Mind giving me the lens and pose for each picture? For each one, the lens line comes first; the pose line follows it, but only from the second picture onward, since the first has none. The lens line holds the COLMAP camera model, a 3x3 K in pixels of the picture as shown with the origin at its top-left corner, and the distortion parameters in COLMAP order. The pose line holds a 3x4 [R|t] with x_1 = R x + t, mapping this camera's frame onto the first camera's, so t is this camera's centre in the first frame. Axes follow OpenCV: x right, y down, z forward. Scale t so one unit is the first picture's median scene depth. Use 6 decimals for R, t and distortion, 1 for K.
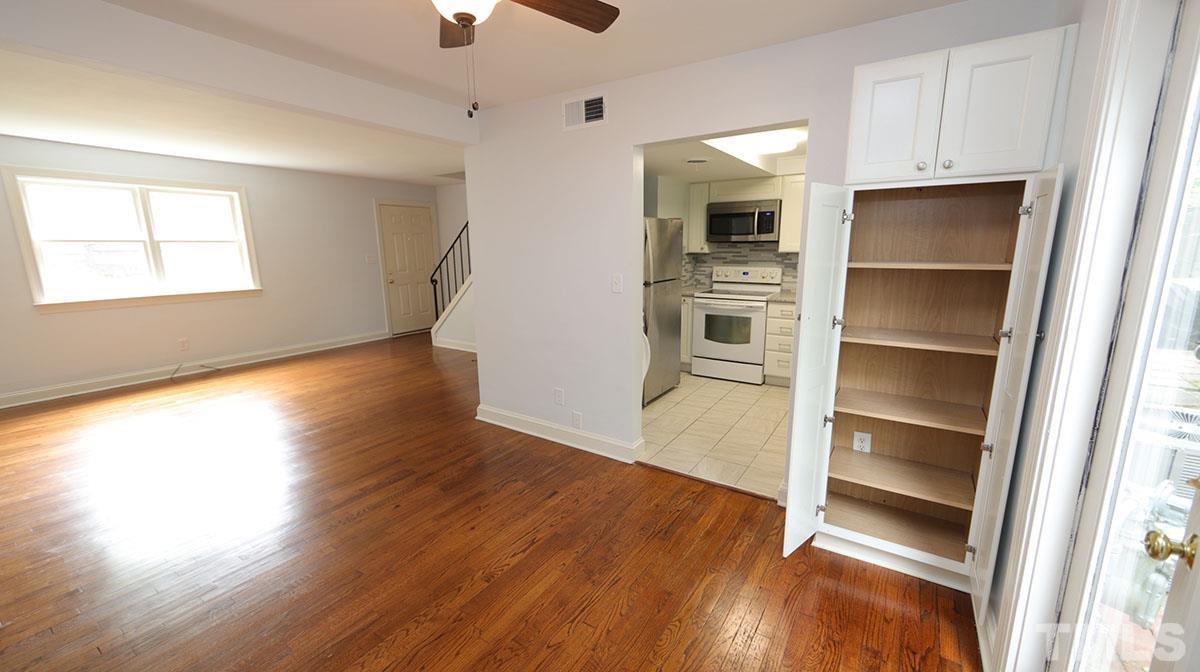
lens RADIAL K [[469.9, 0, 603.9], [0, 469.9, 336.7], [0, 0, 1]] dist [0.002872, 0.000626]
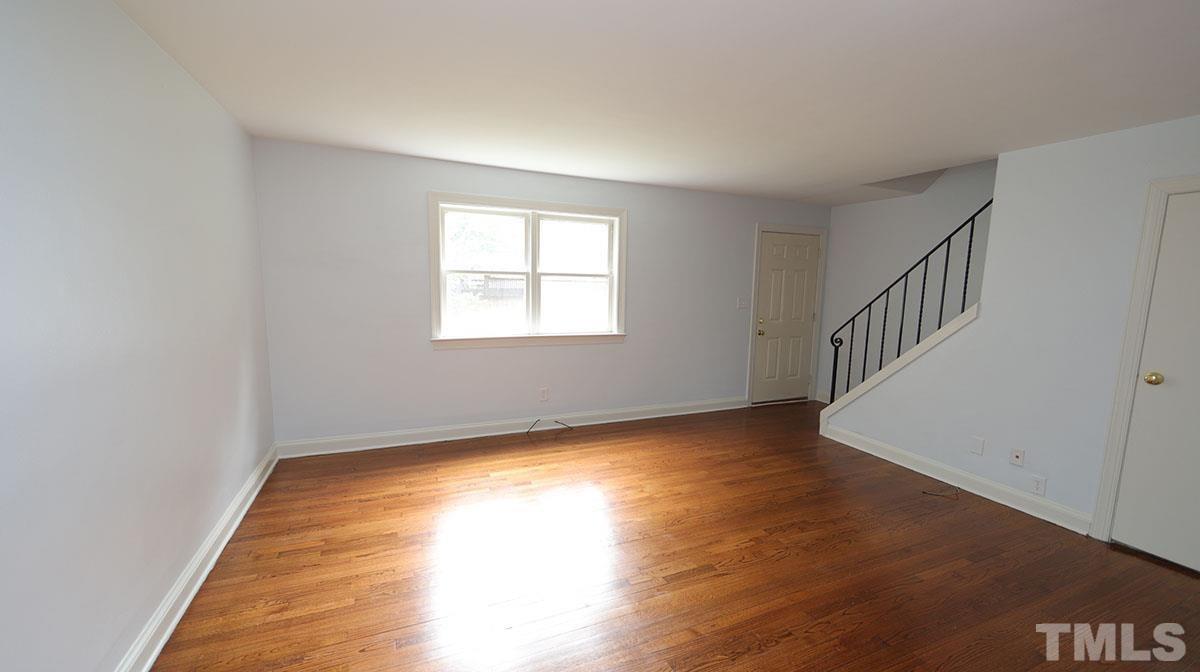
lens RADIAL K [[469.9, 0, 595.2], [0, 469.9, 337.9], [0, 0, 1]] dist [0.002872, 0.000626]
pose [[0.824319, 0.093729, -0.558312, -0.333551], [-0.137437, 0.989829, -0.036747, -0.062068], [0.549189, 0.107024, 0.828817, 0.319580]]
